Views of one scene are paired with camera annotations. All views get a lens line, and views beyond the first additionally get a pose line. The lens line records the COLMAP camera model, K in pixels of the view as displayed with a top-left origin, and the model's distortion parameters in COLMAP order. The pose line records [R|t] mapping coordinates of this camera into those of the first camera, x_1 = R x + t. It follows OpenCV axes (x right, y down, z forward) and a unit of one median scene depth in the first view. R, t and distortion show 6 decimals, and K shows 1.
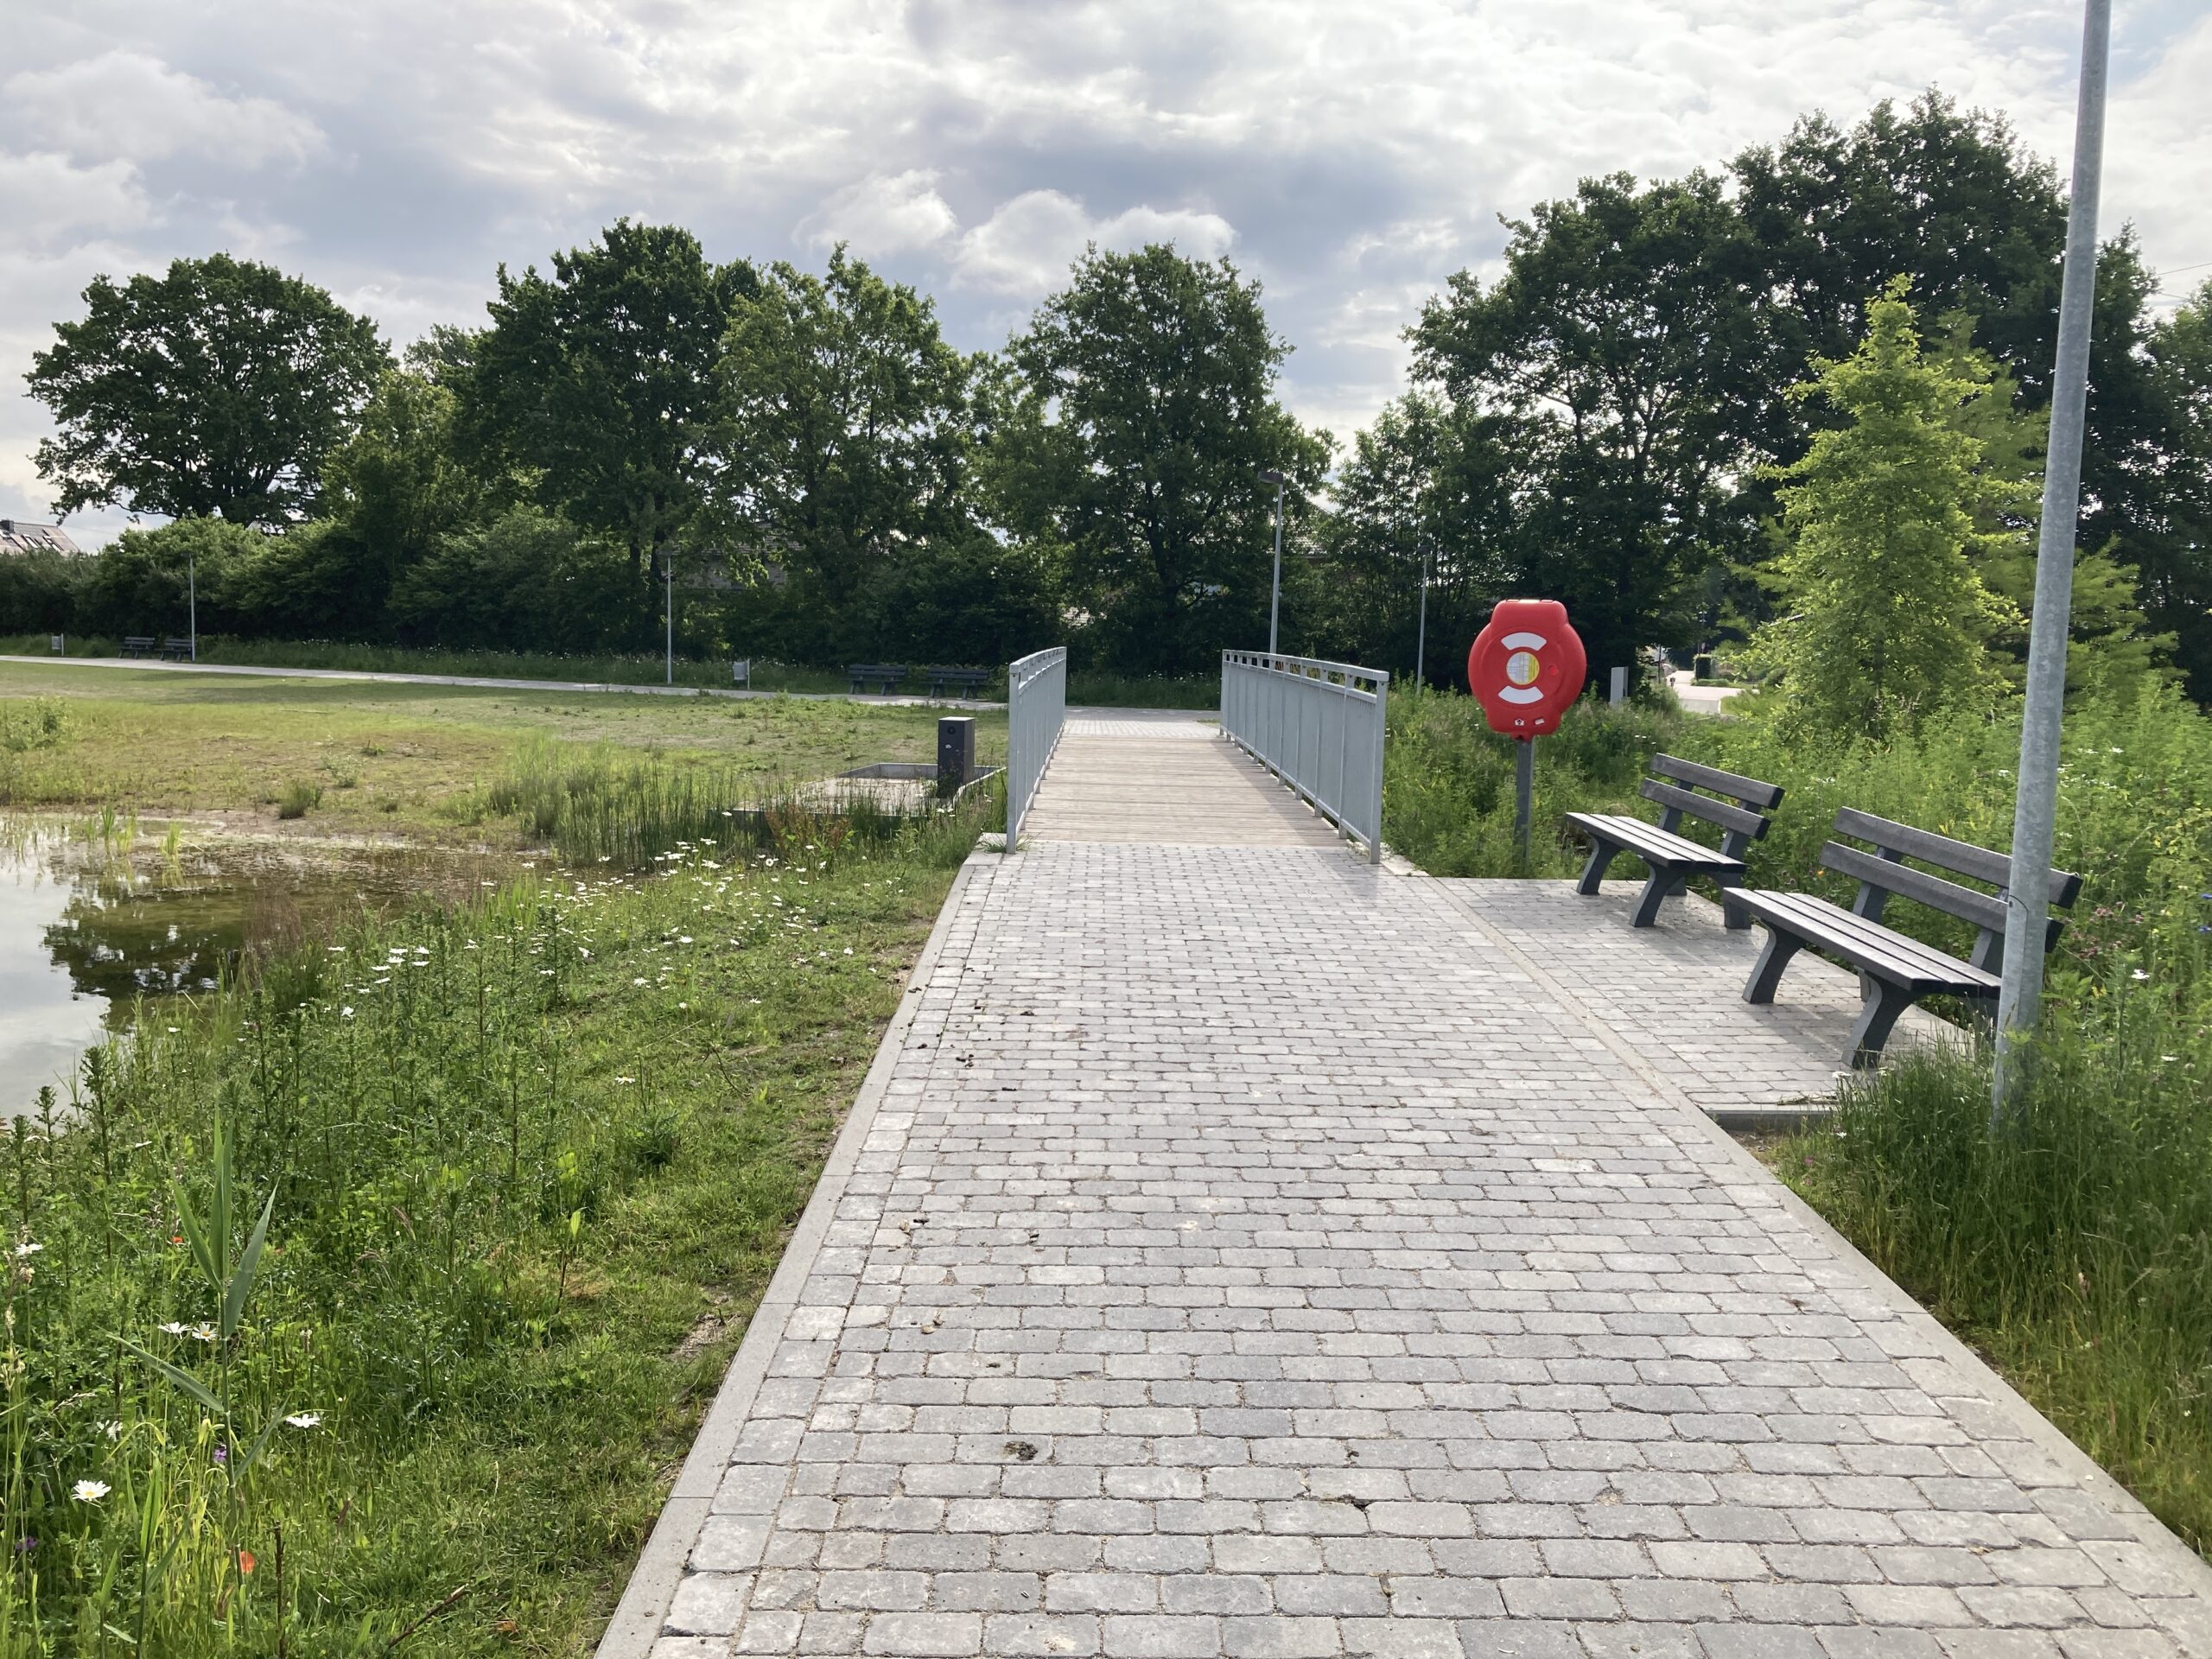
lens RADIAL K [[1842.8, 0, 1106.0], [0, 1842.8, 829.5], [0, 0, 1]] dist [0.064437, -0.139434]
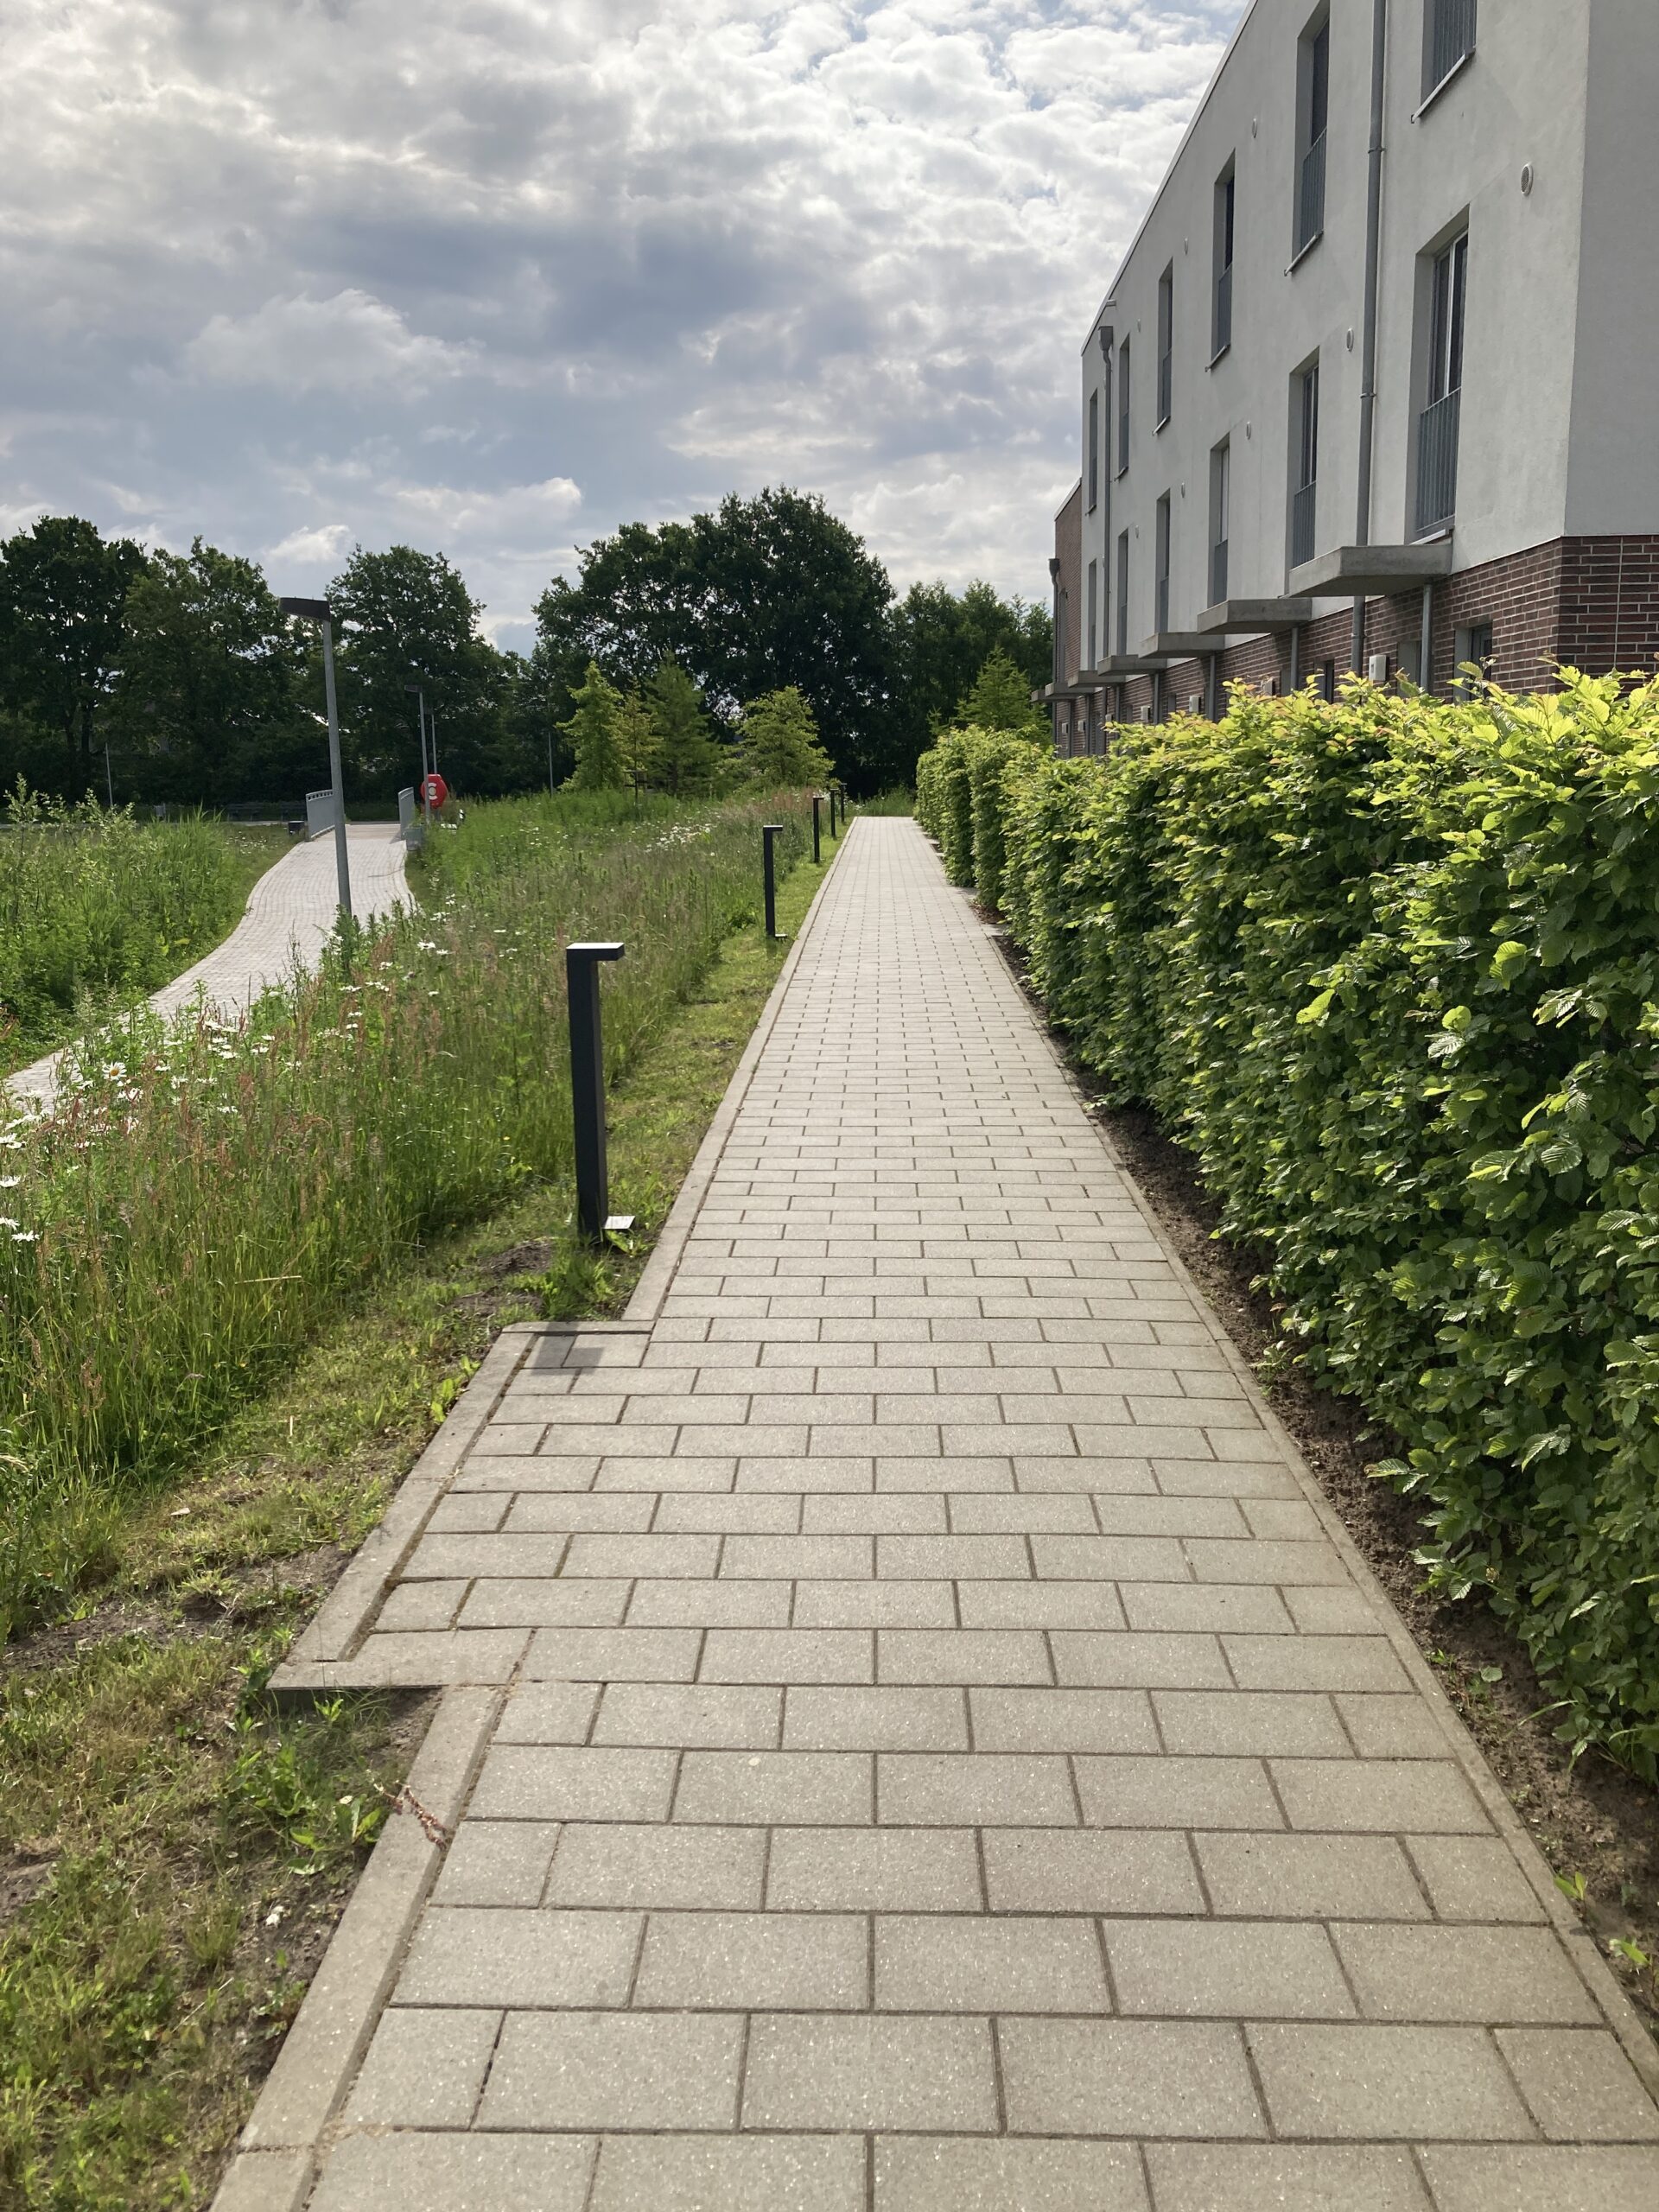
lens RADIAL K [[1842.8, 0, 829.5], [0, 1842.8, 1106.0], [0, 0, 1]] dist [0.064437, -0.139434]
pose [[0.980450, -0.072472, 0.182935, 0.058056], [0.058114, 0.994881, 0.082672, 0.065499], [-0.187990, -0.070425, 0.979643, -0.664147]]
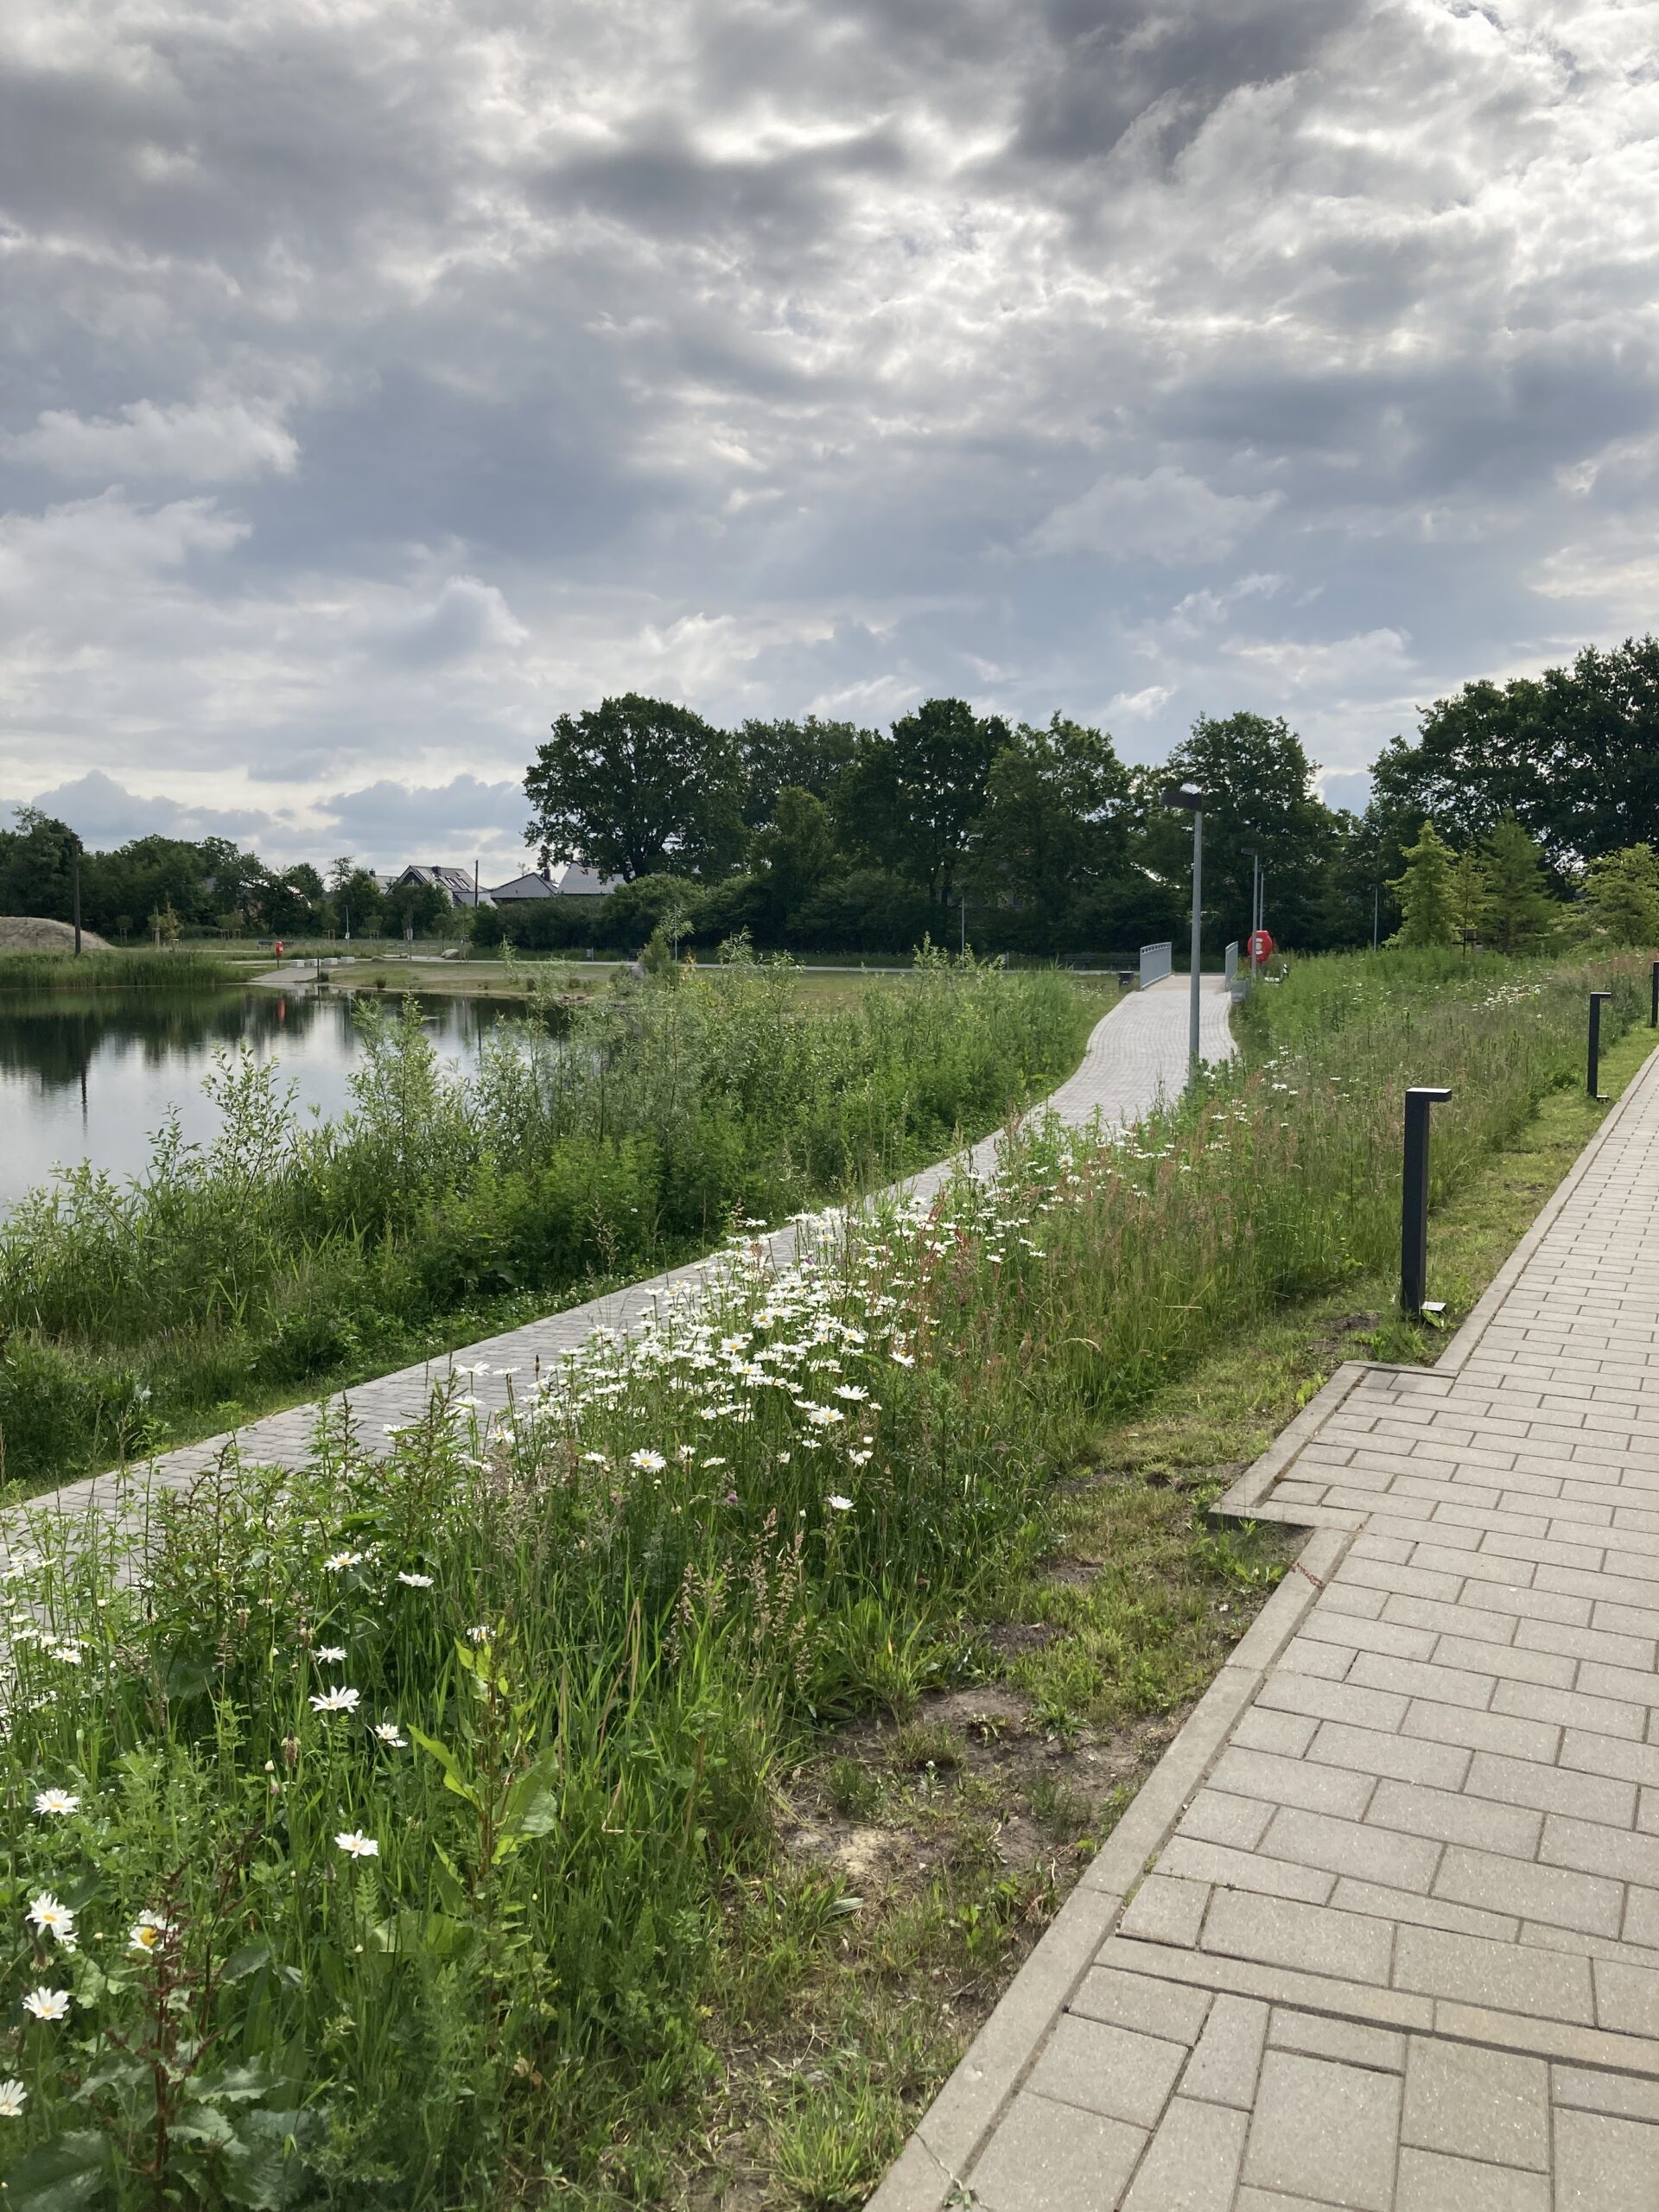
lens RADIAL K [[1842.8, 0, 829.5], [0, 1842.8, 1106.0], [0, 0, 1]] dist [0.064437, -0.139434]
pose [[0.971735, -0.002570, -0.236059, 0.054470], [0.000334, 0.999955, -0.009509, 0.066595], [0.236073, 0.009162, 0.971692, -0.698803]]
